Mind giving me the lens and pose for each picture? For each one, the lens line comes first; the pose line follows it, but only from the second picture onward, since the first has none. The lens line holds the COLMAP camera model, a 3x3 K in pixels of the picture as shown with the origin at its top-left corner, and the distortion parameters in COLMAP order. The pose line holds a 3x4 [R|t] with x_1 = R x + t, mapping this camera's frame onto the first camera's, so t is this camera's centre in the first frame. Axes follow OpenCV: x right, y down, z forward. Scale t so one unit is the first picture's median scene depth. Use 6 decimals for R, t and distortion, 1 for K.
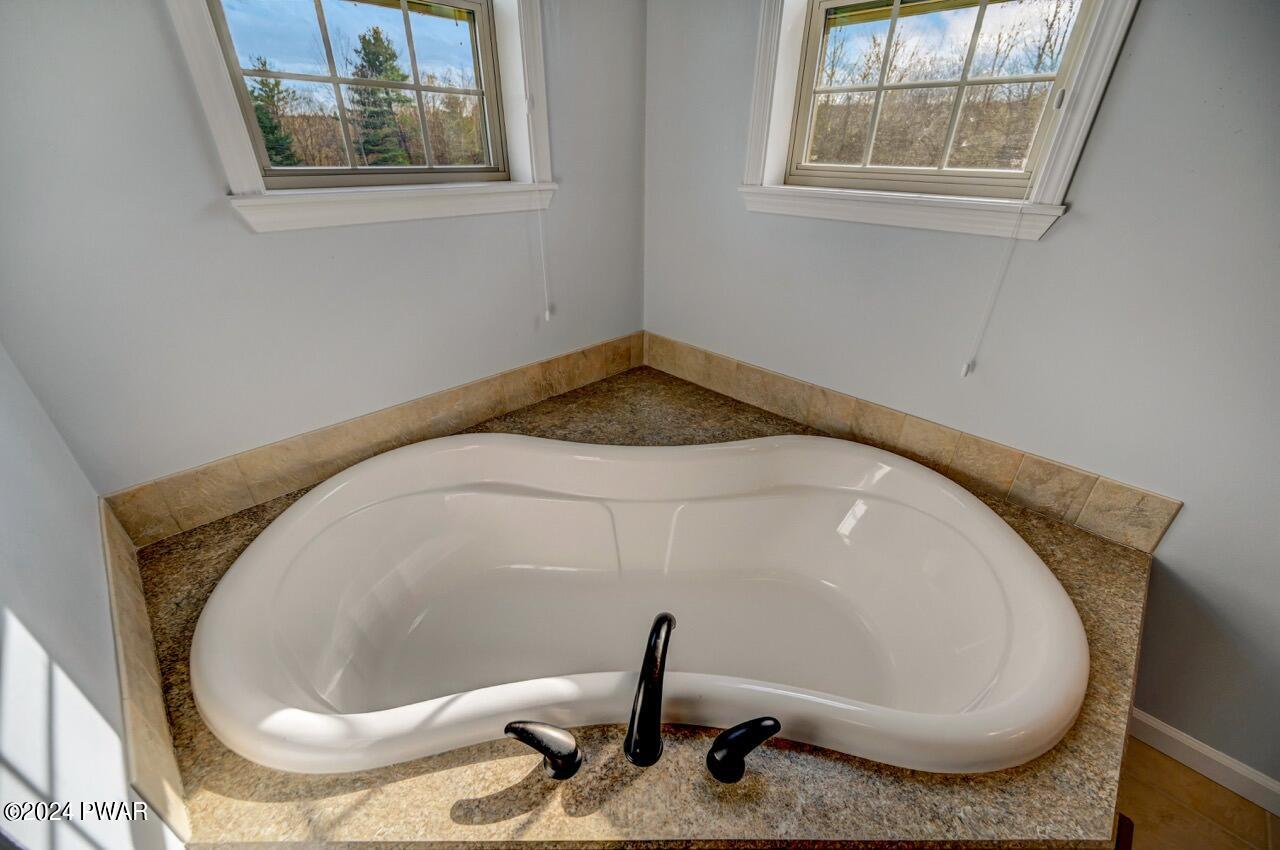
lens RADIAL K [[506.0, 0, 646.4], [0, 506.0, 428.3], [0, 0, 1]] dist [0.000085, -0.000073]
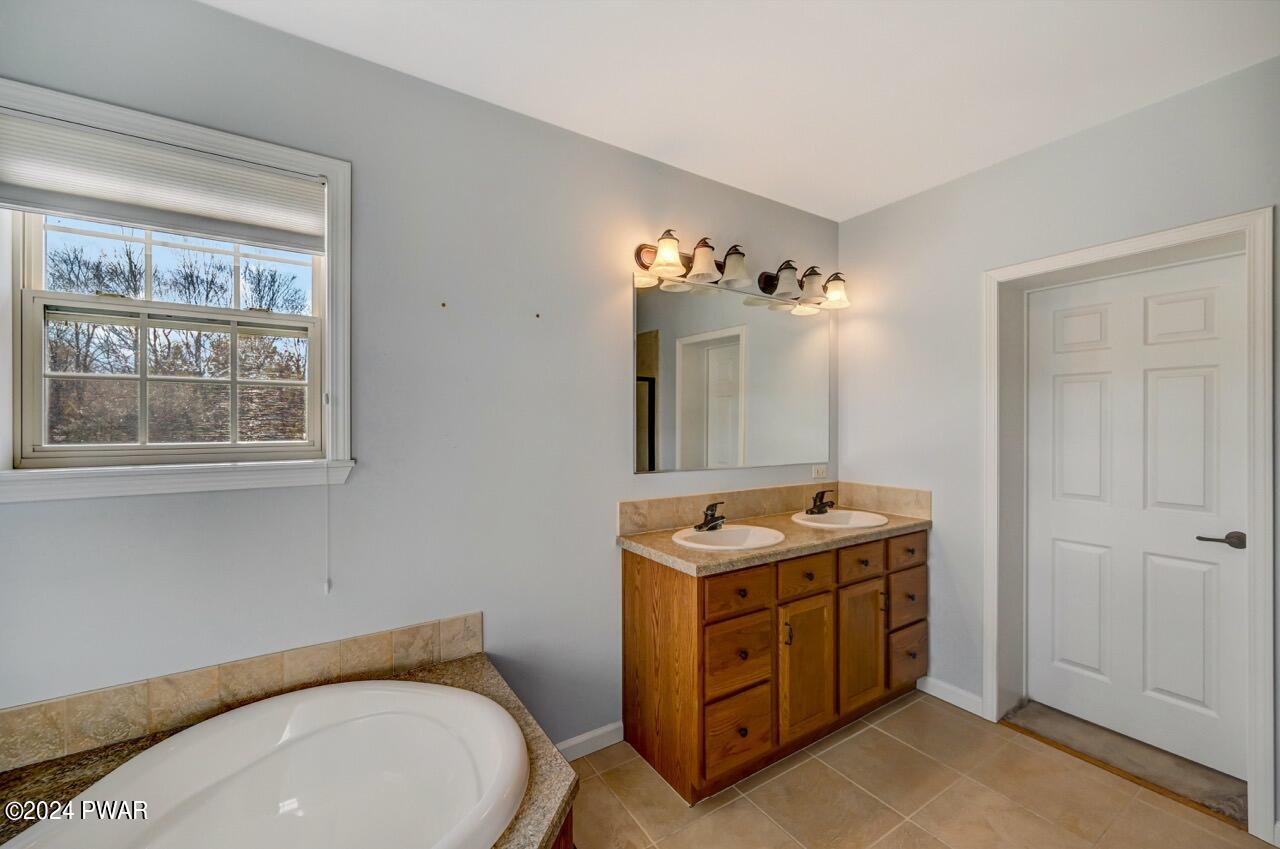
lens RADIAL K [[506.0, 0, 646.4], [0, 506.0, 427.8], [0, 0, 1]] dist [0.000085, -0.000073]
pose [[0.215970, -0.022065, 0.976151, -0.349910], [0.477355, 0.874507, -0.085846, 0.016024], [-0.851756, 0.484511, 0.199400, -0.067703]]
